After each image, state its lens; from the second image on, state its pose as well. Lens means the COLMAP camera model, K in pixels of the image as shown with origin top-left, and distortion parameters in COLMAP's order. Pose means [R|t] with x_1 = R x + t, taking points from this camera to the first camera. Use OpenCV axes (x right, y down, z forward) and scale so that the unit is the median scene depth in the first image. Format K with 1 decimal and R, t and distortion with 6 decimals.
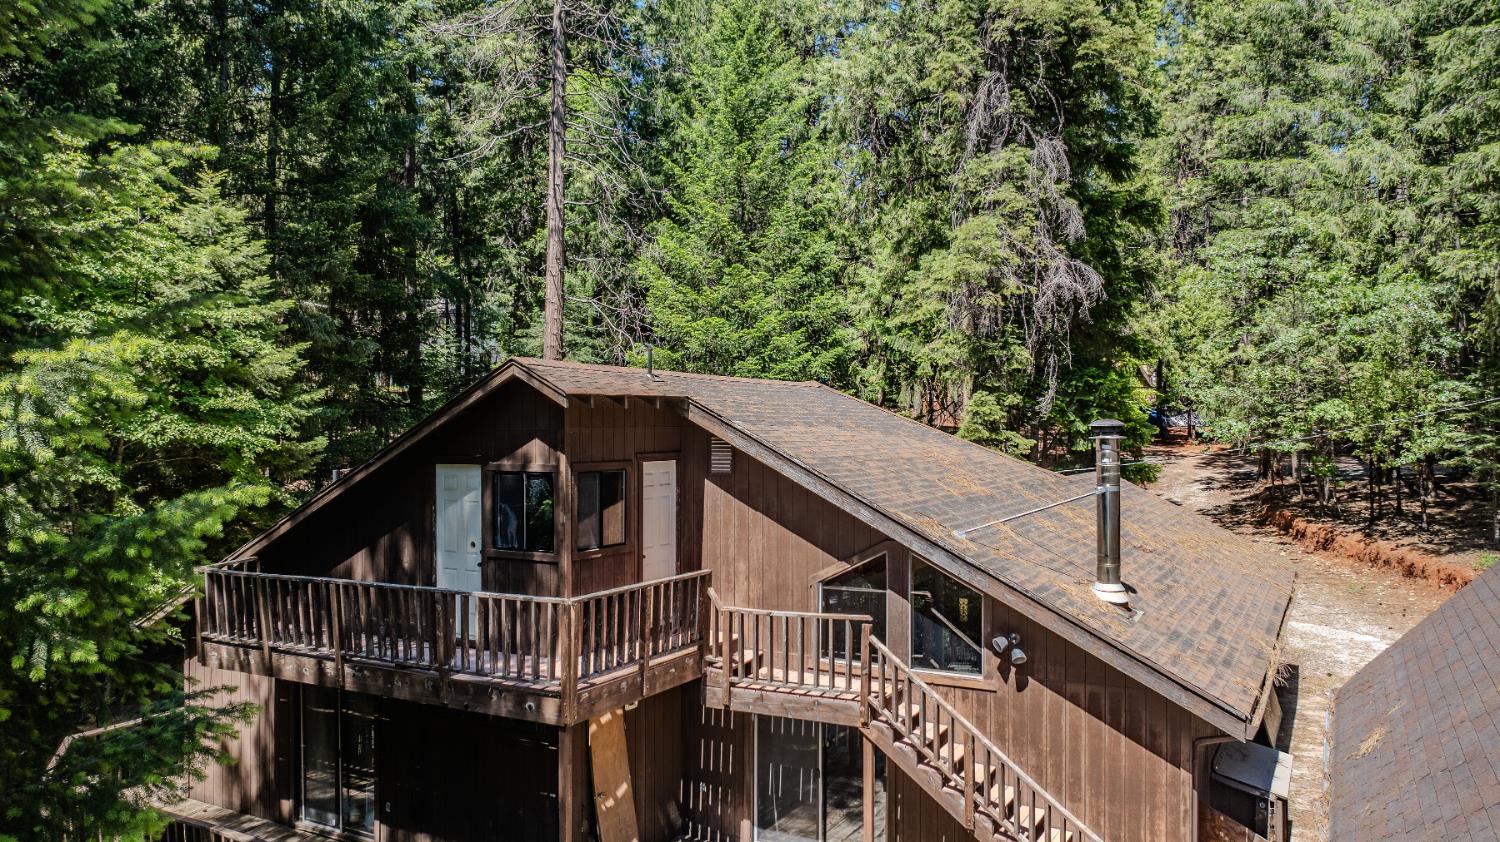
lens RADIAL K [[1048.6, 0, 762.9], [0, 1048.6, 412.0], [0, 0, 1]] dist [-0.025987, 0.008385]
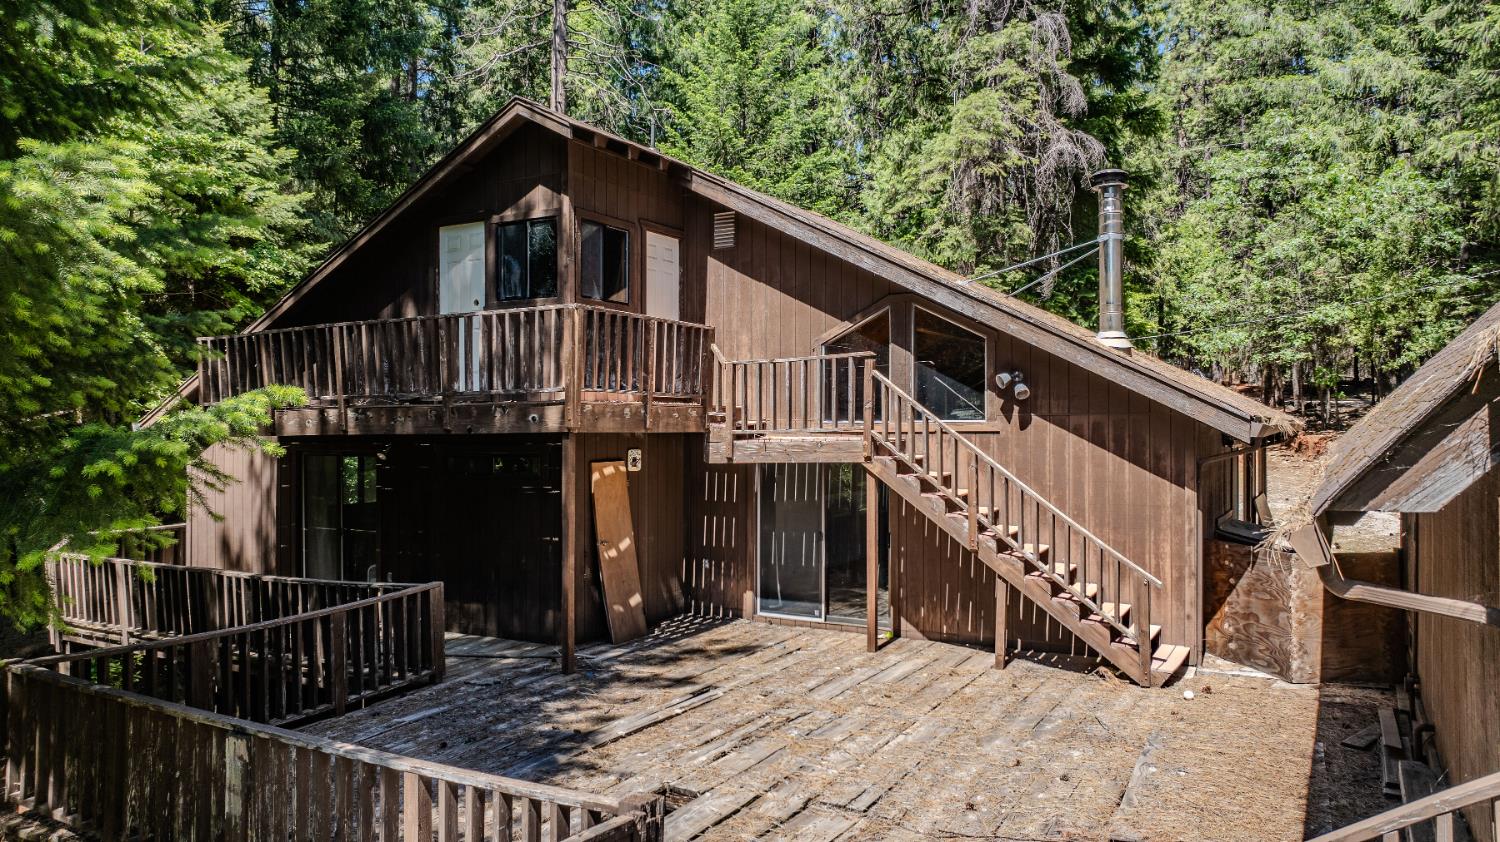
lens RADIAL K [[1048.6, 0, 763.7], [0, 1048.6, 414.3], [0, 0, 1]] dist [-0.025987, 0.008385]
pose [[1.000000, 0.000537, 0.000049, -0.001143], [-0.000537, 1.000000, 0.000594, 0.123262], [-0.000049, -0.000594, 1.000000, -0.000332]]
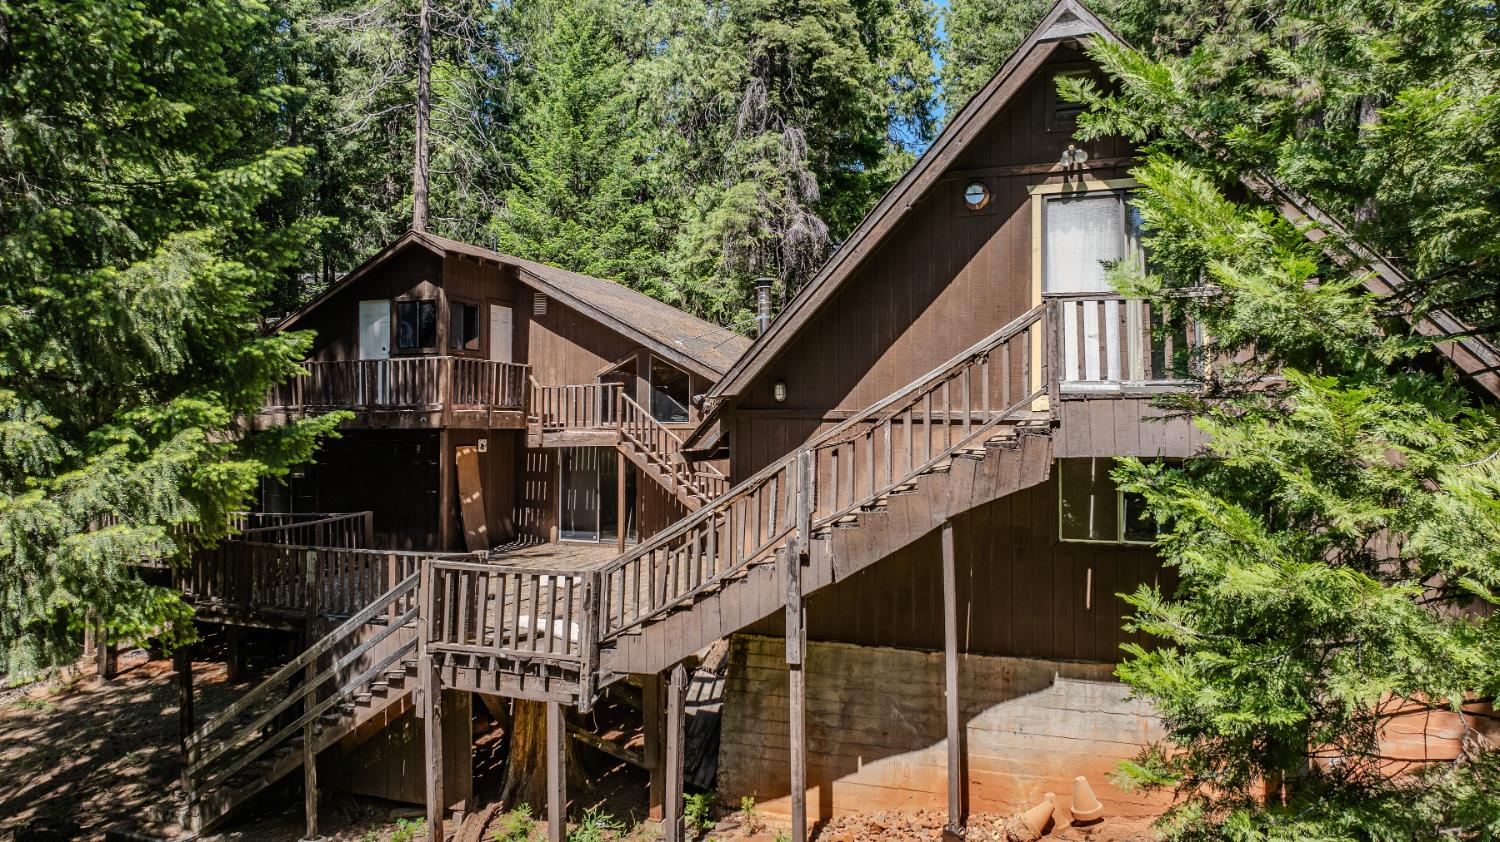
lens RADIAL K [[1048.6, 0, 761.4], [0, 1048.6, 414.4], [0, 0, 1]] dist [-0.025987, 0.008385]
pose [[0.991239, 0.004813, 0.131990, 0.049227], [-0.004778, 0.999988, -0.000579, 0.120255], [-0.131992, -0.000057, 0.991251, -0.370116]]
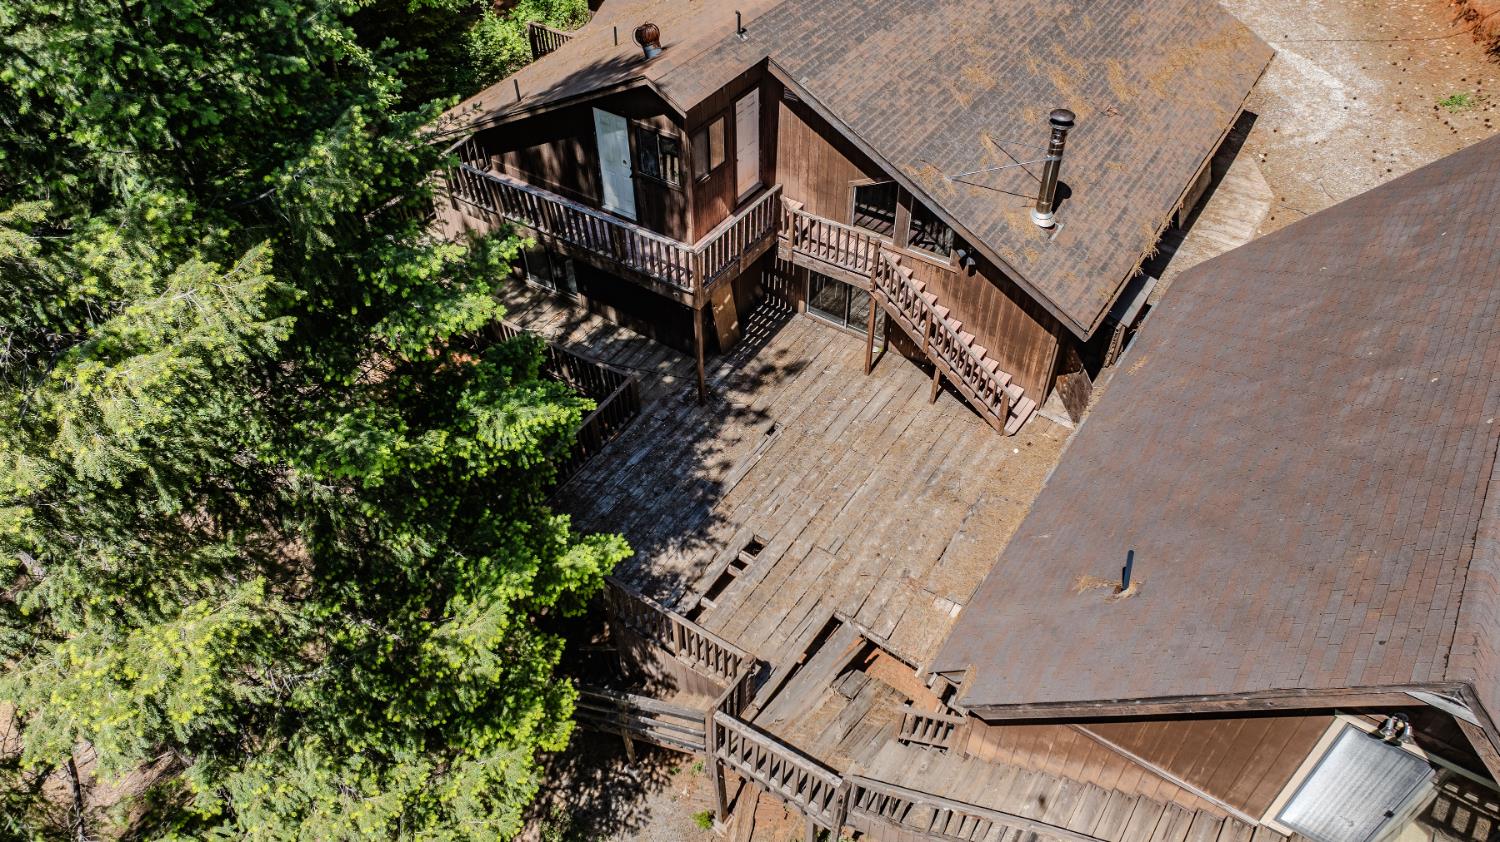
lens RADIAL K [[1048.6, 0, 748.2], [0, 1048.6, 420.6], [0, 0, 1]] dist [-0.025987, 0.008385]
pose [[0.996347, 0.052709, -0.067188, 0.011273], [0.010432, 0.705764, 0.708370, -0.358473], [0.084756, -0.706483, 0.702636, -0.163386]]
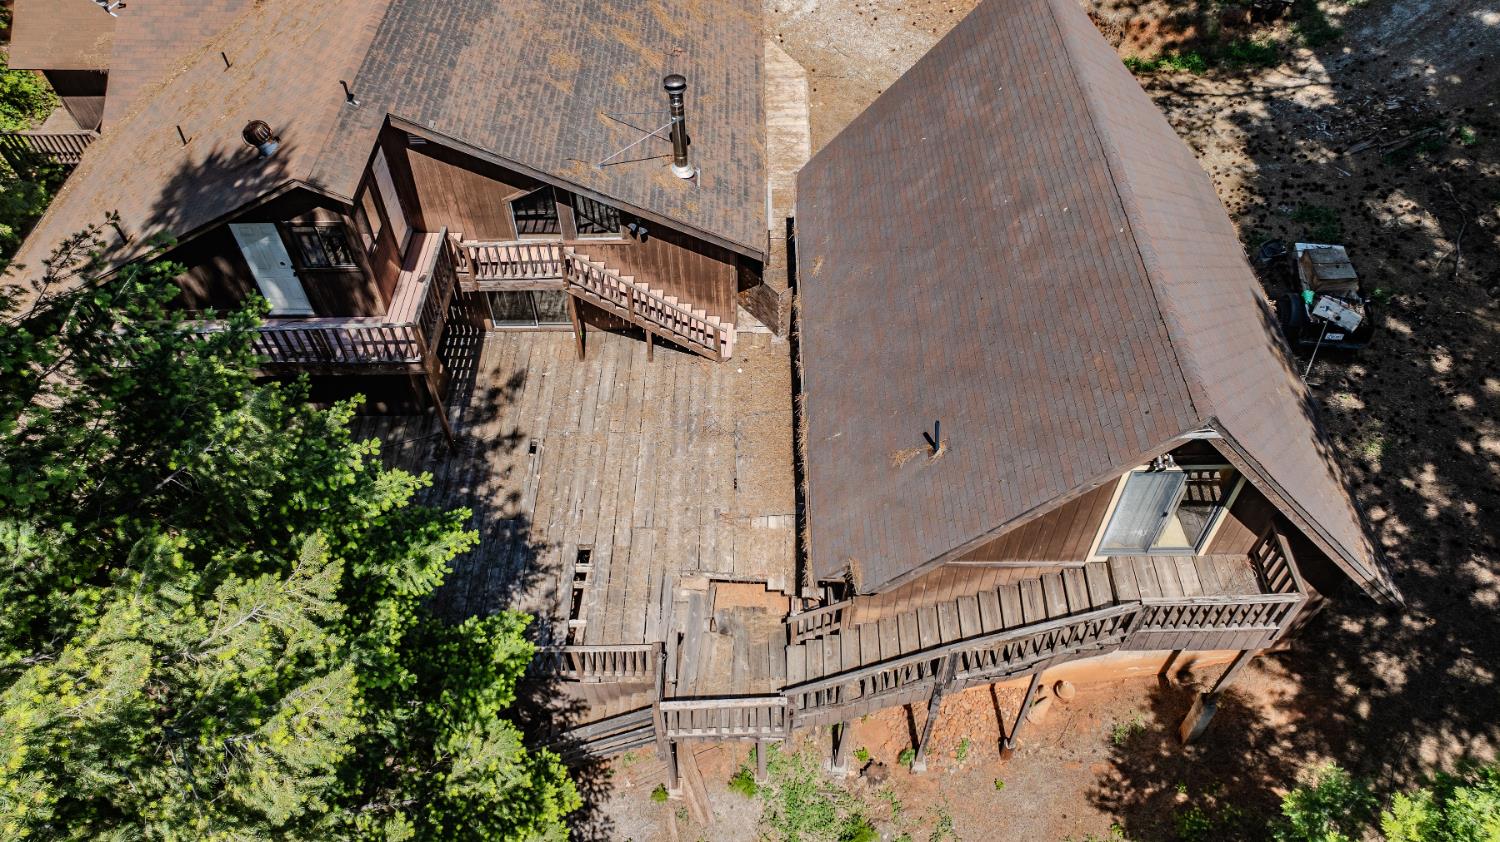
lens RADIAL K [[1048.6, 0, 751.1], [0, 1048.6, 418.4], [0, 0, 1]] dist [-0.025987, 0.008385]
pose [[0.873042, -0.377526, 0.308661, -0.125946], [0.004039, 0.638539, 0.769579, -0.445724], [-0.487628, -0.670628, 0.558996, -0.139817]]
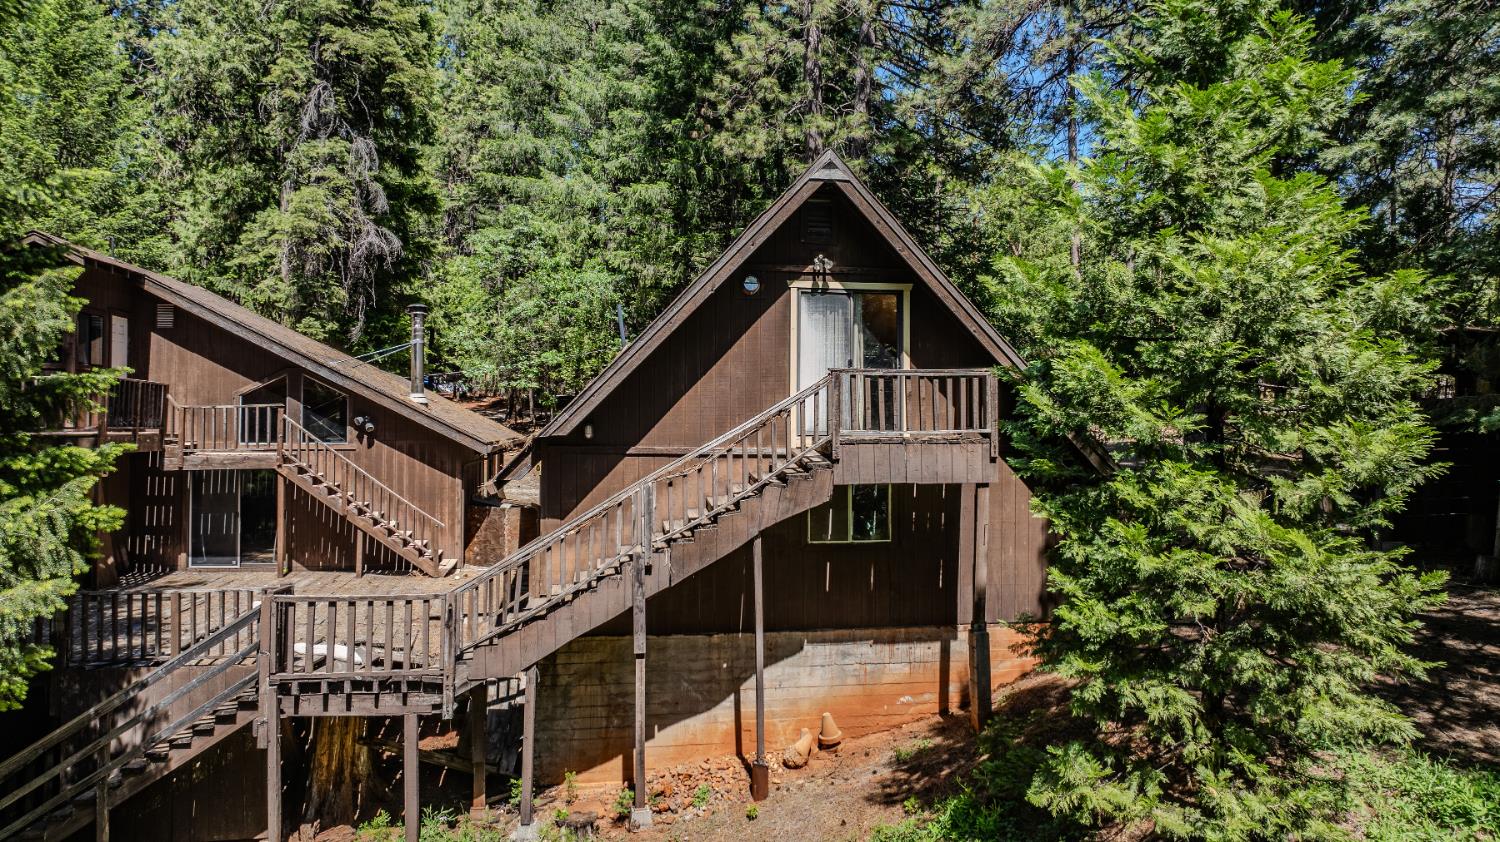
lens RADIAL K [[1048.6, 0, 751.4], [0, 1048.6, 413.4], [0, 0, 1]] dist [-0.025987, 0.008385]
pose [[0.786059, 0.011041, 0.618053, -0.171915], [-0.012702, 0.999918, -0.001708, 0.098893], [-0.618021, -0.006508, 0.786135, -0.403462]]
